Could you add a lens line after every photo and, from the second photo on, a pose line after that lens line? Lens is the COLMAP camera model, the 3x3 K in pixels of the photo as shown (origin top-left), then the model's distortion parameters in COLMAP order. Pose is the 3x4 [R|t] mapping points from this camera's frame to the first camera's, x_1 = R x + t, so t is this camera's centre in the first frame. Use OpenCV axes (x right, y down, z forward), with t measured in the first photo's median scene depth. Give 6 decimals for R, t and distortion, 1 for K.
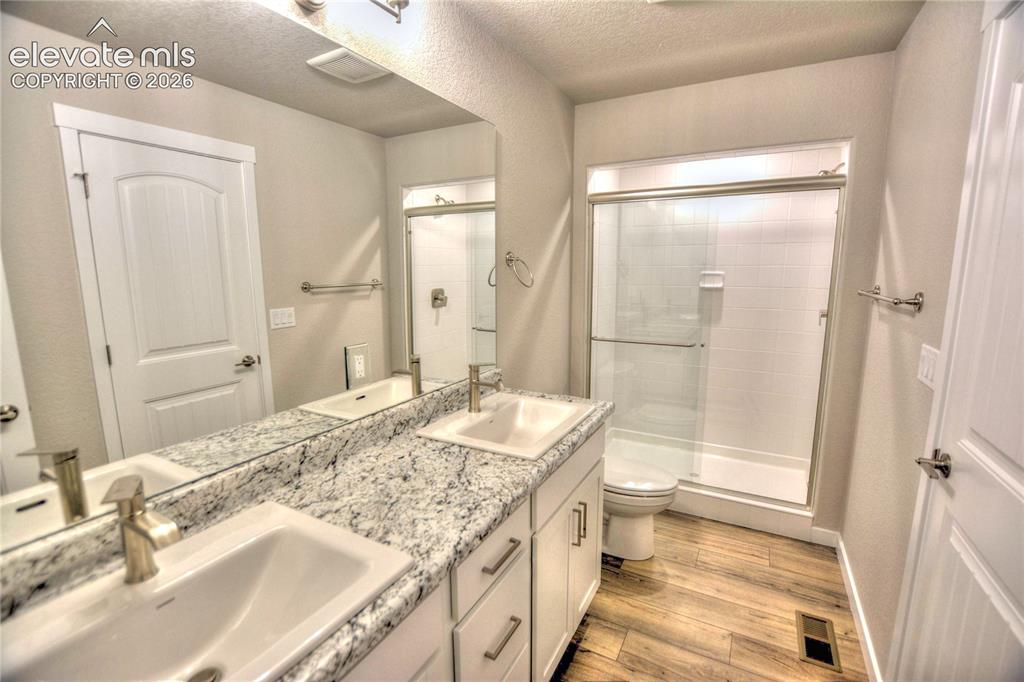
lens RADIAL K [[452.2, 0, 509.8], [0, 452.2, 342.5], [0, 0, 1]] dist [-0.025344, 0.000343]
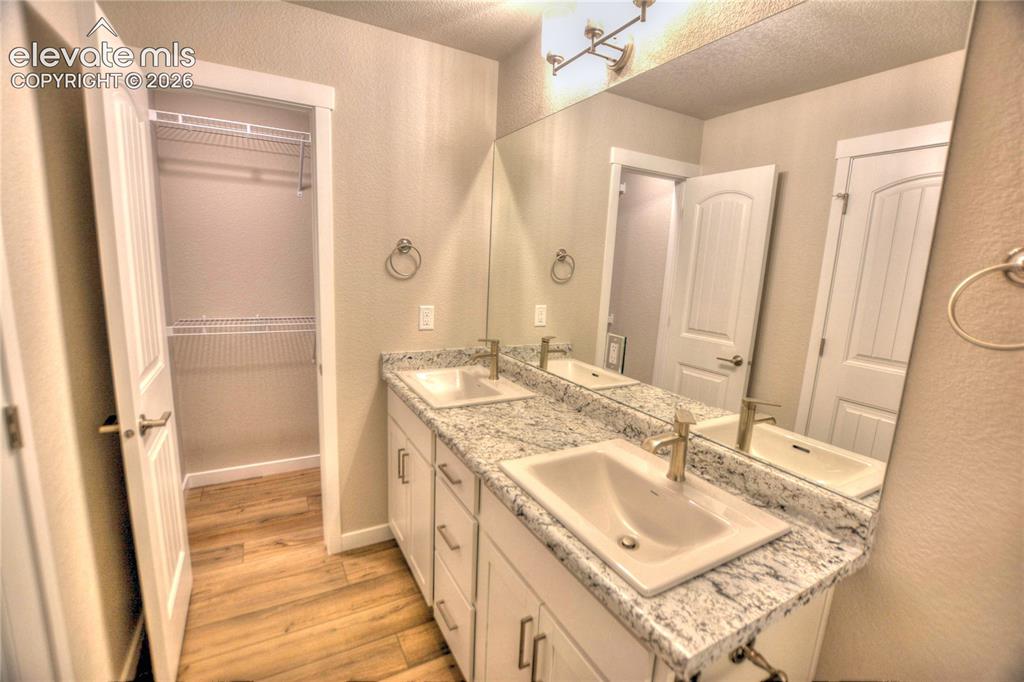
lens RADIAL K [[452.2, 0, 509.8], [0, 452.2, 342.5], [0, 0, 1]] dist [-0.025344, 0.000343]
pose [[-0.530123, 0.132301, -0.837535, 0.717545], [-0.178492, 0.948207, 0.262761, -0.212774], [0.828921, 0.288789, -0.479052, 1.248457]]
